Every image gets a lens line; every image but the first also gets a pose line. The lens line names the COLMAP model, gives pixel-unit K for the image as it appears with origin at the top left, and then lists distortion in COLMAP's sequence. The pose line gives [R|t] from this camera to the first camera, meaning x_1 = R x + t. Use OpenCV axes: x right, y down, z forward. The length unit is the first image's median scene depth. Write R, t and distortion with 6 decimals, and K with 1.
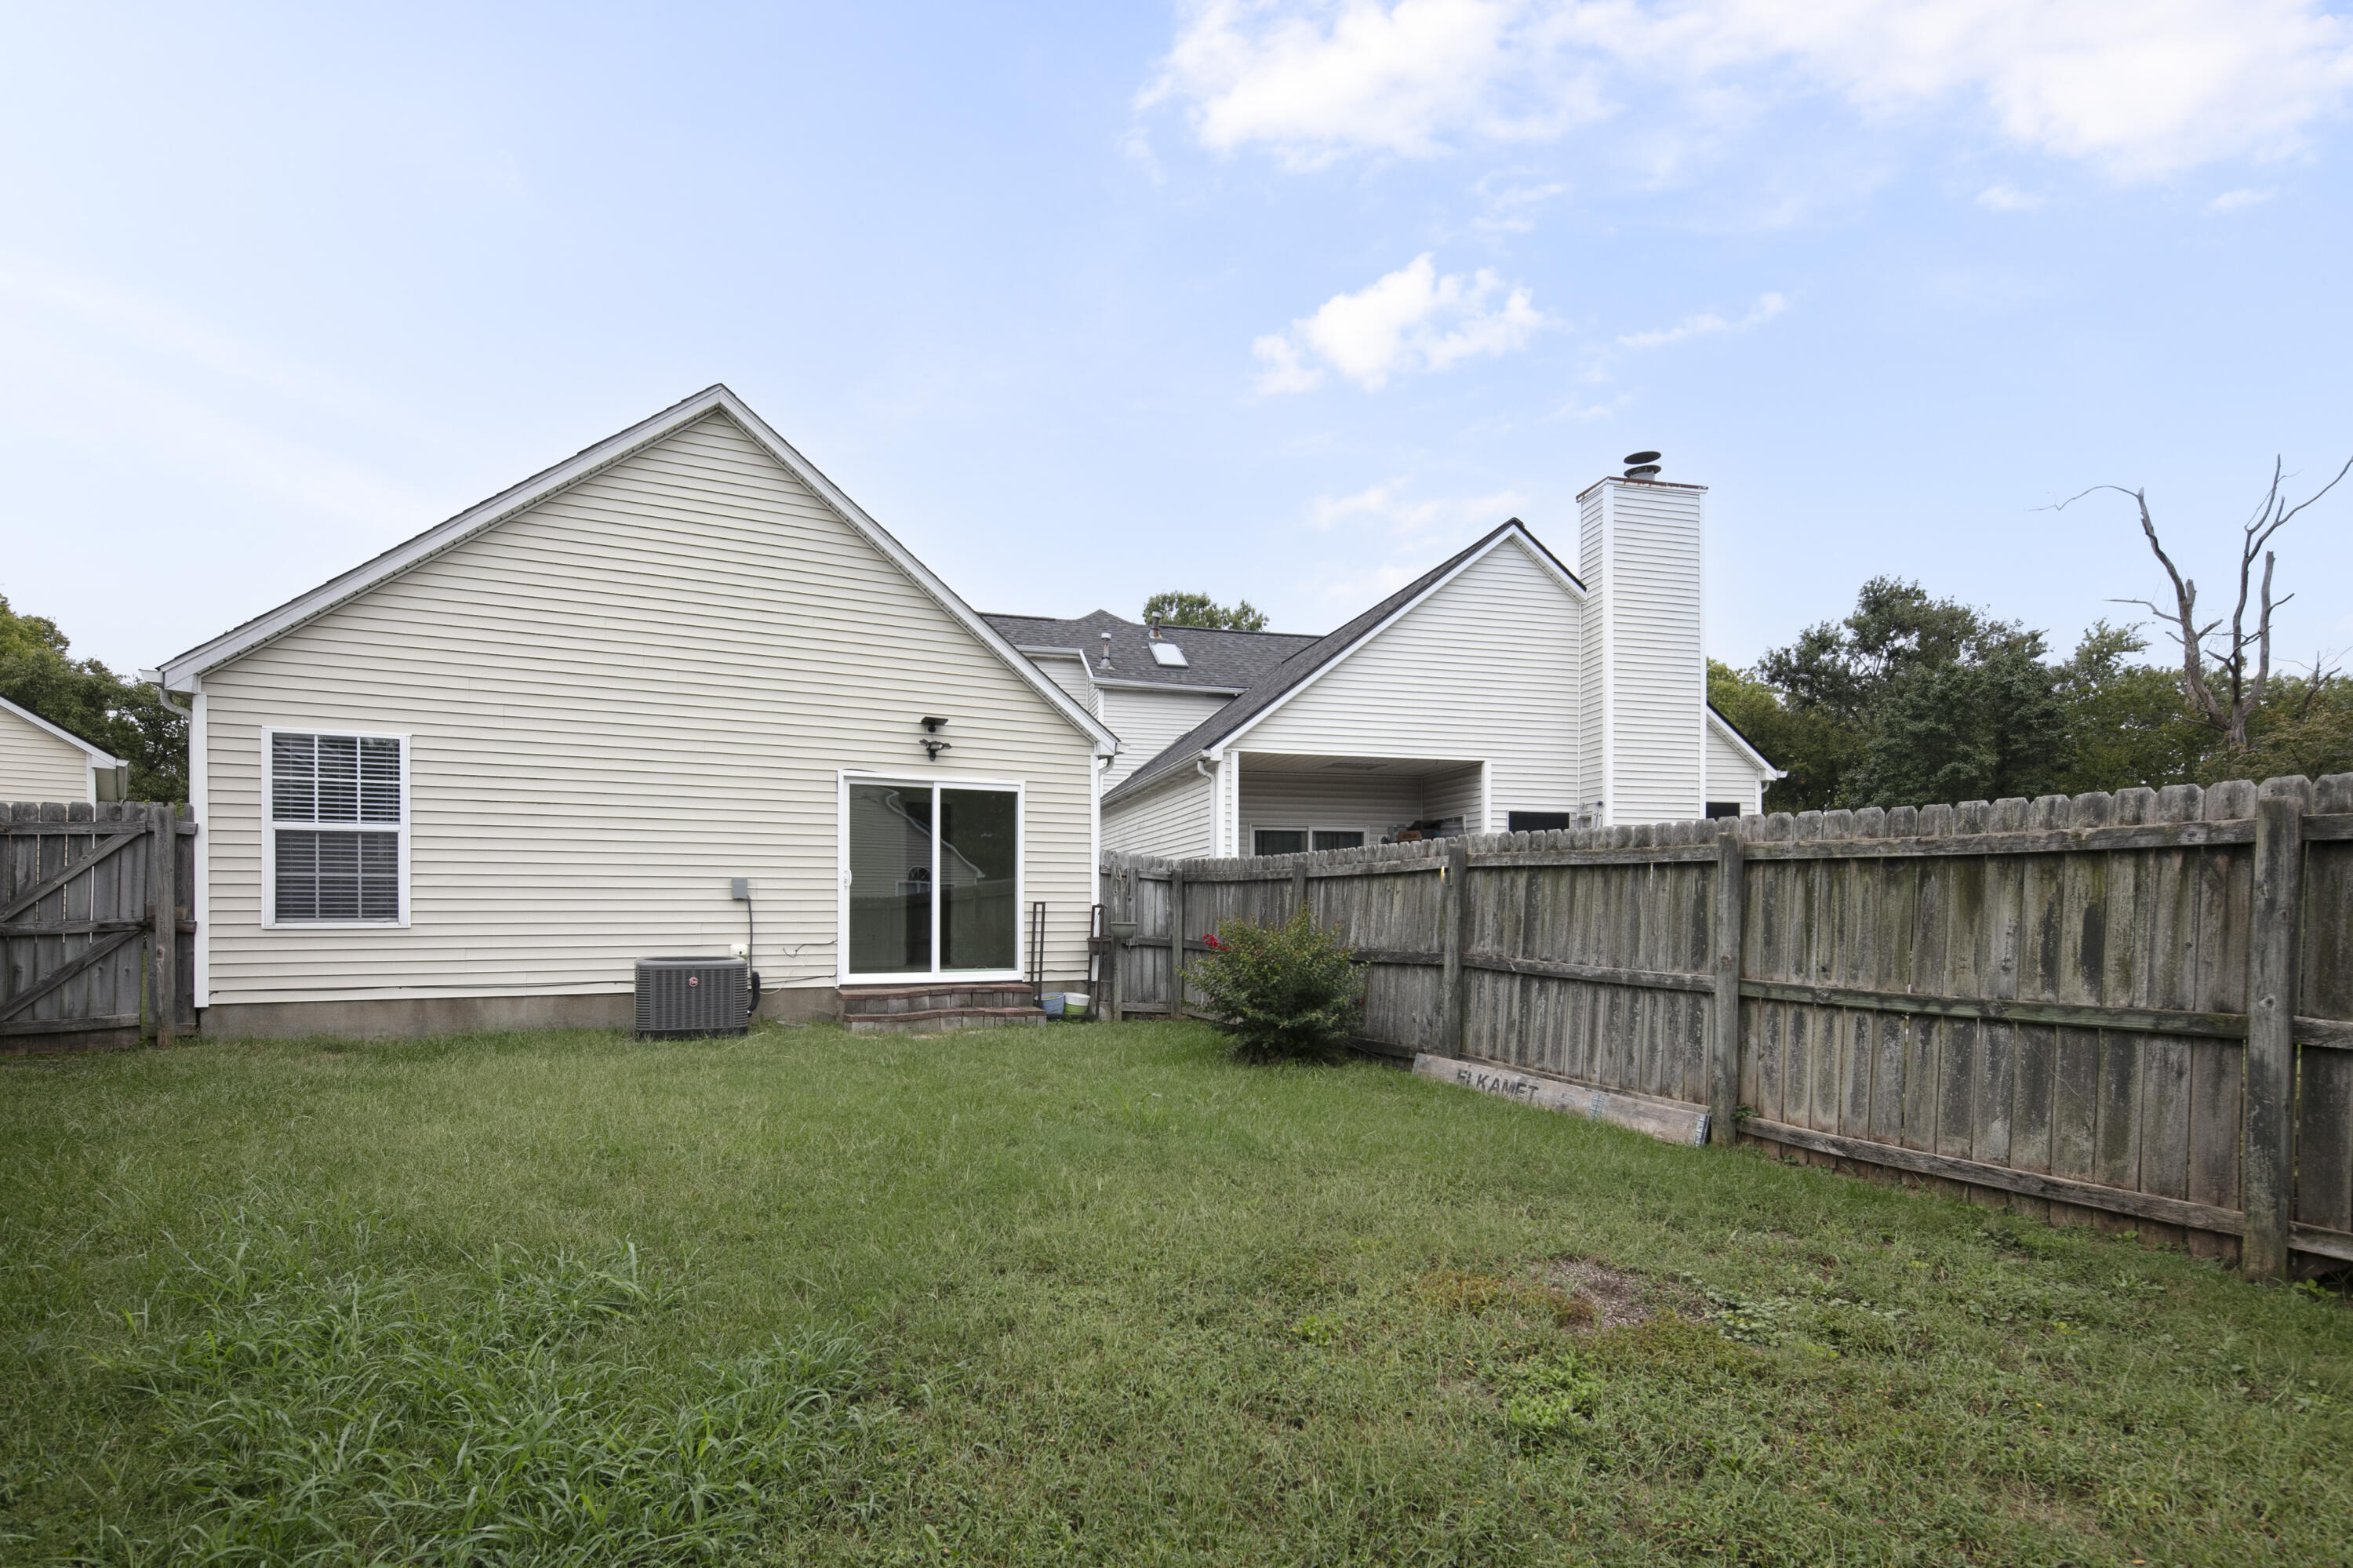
lens RADIAL K [[1152.2, 0, 1149.2], [0, 1152.2, 911.2], [0, 0, 1]] dist [0.027196, -0.011142]
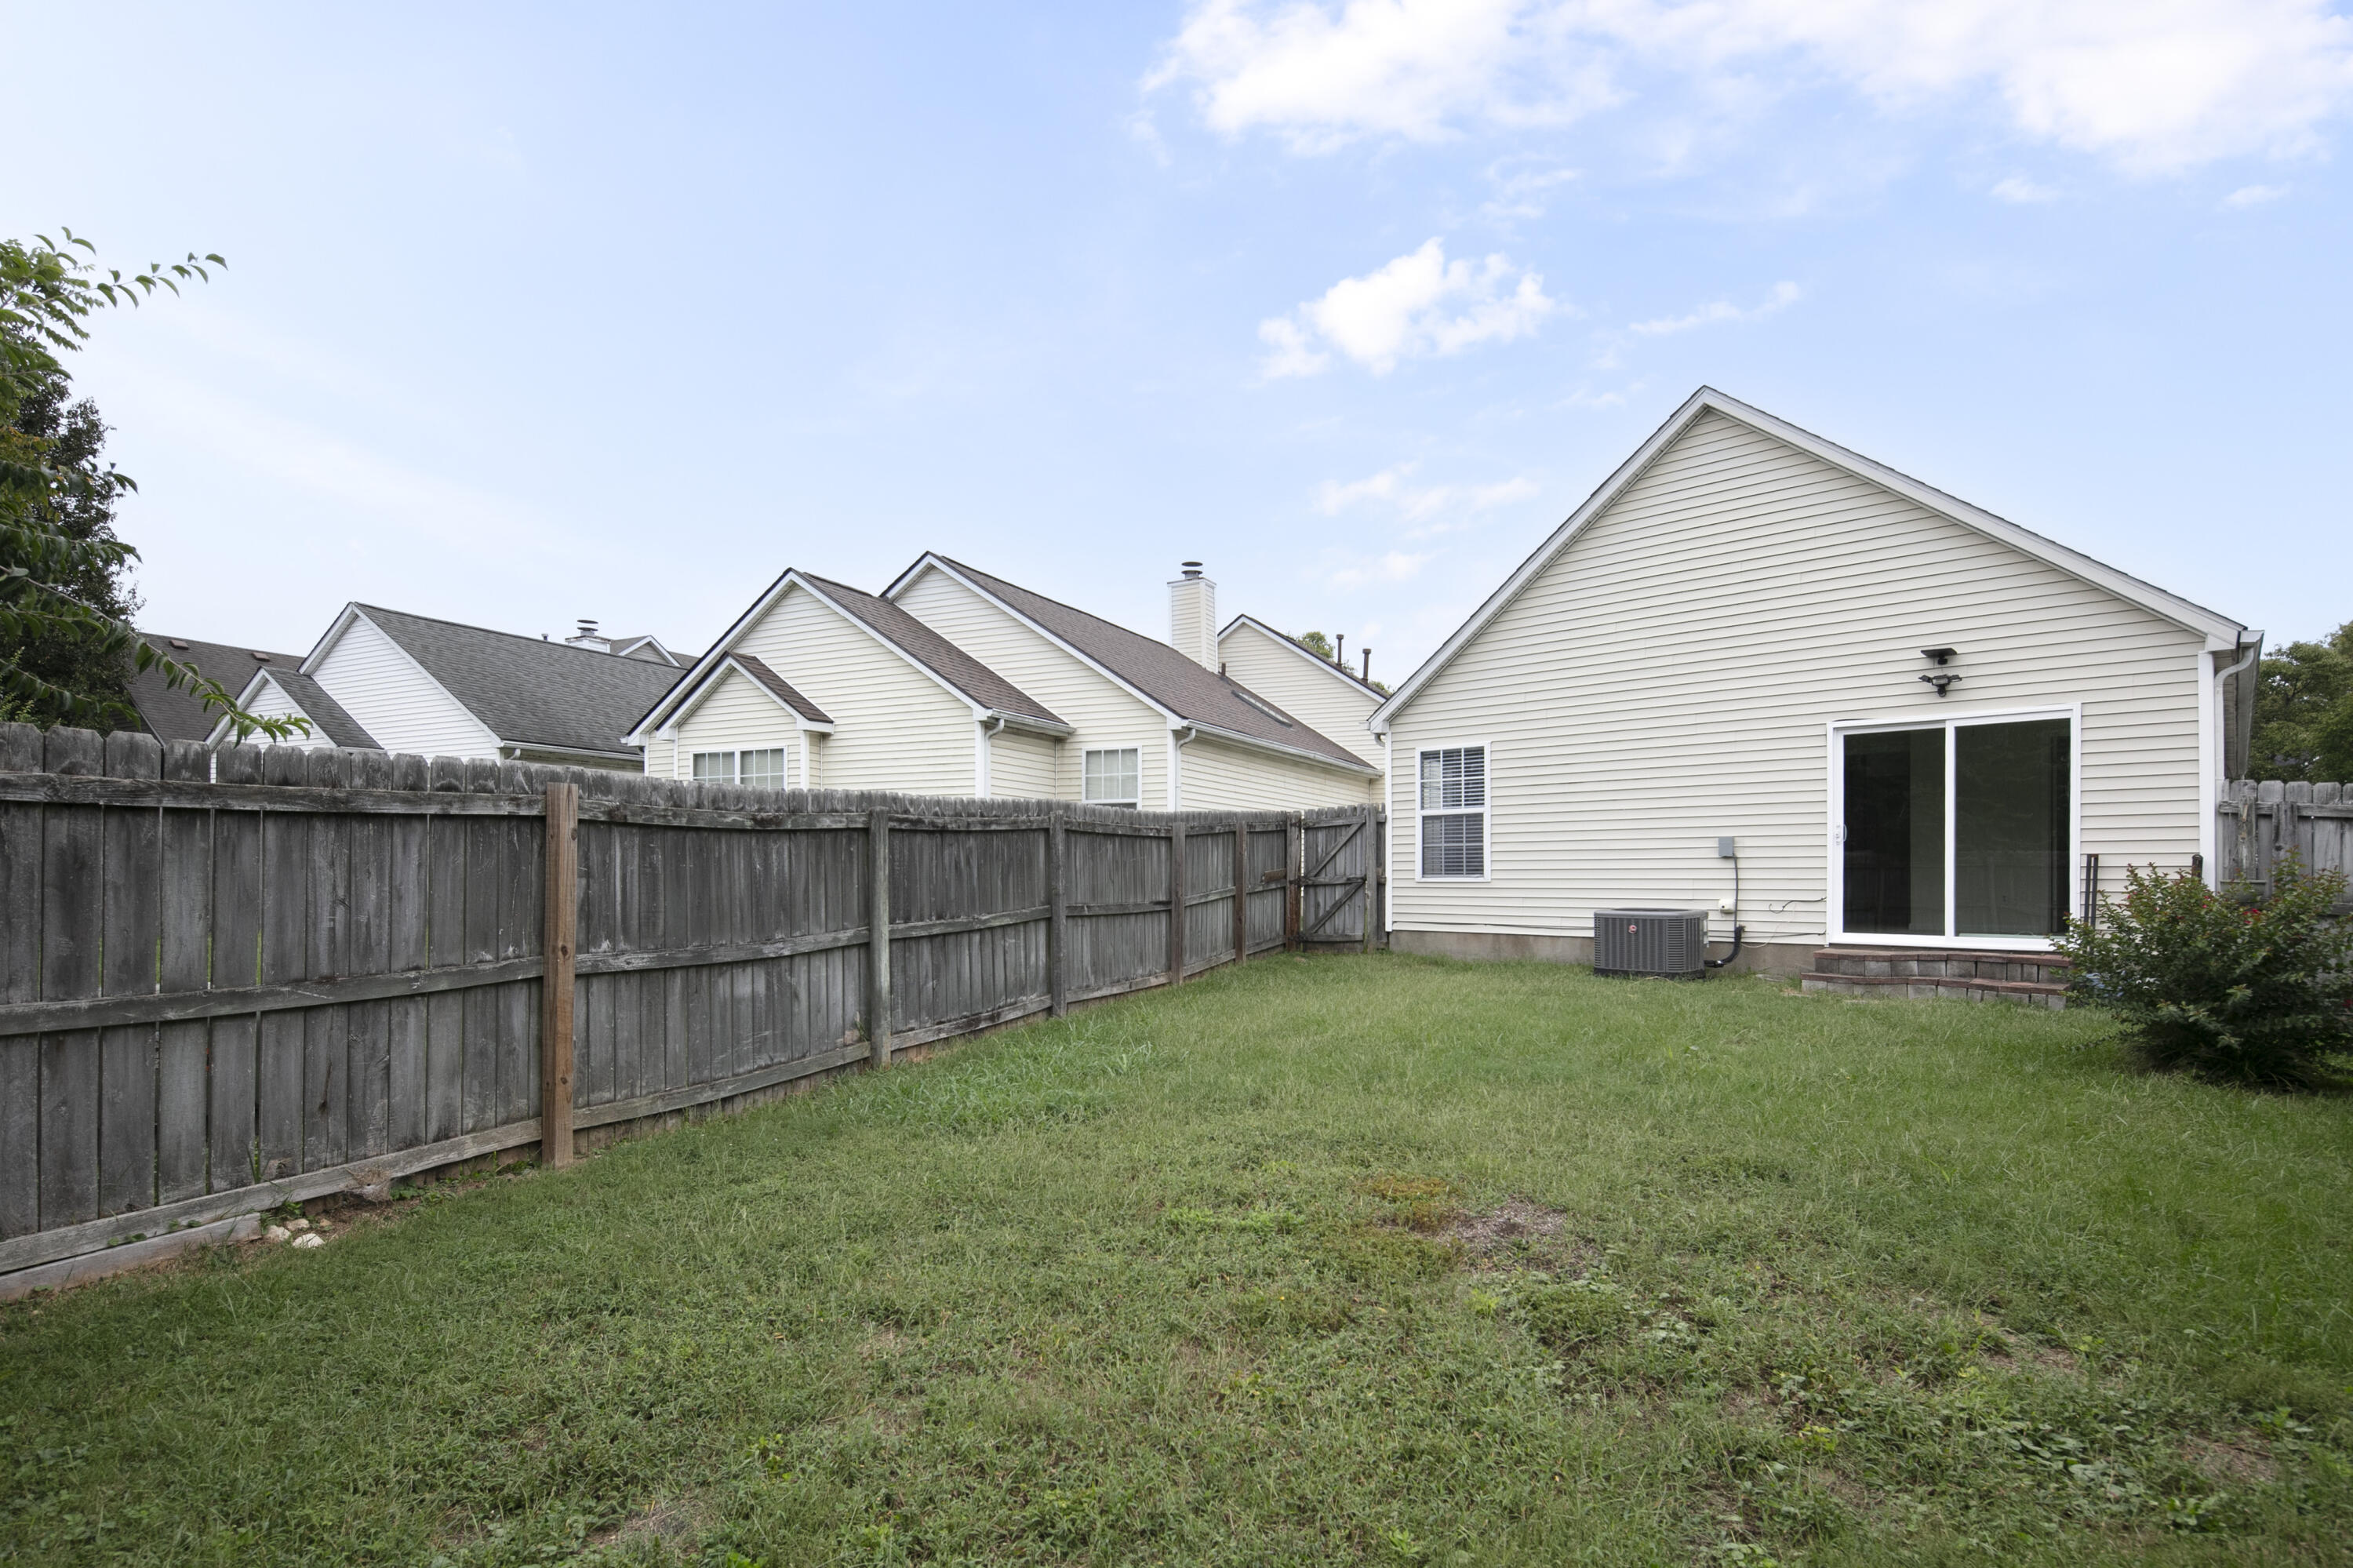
lens RADIAL K [[1152.2, 0, 1176.0], [0, 1152.2, 864.0], [0, 0, 1]] dist [0.027196, -0.011142]
pose [[0.381220, -0.010673, -0.924423, 0.500861], [0.001713, 0.999940, -0.010838, 0.007775], [0.924483, 0.002549, 0.381215, 0.137770]]
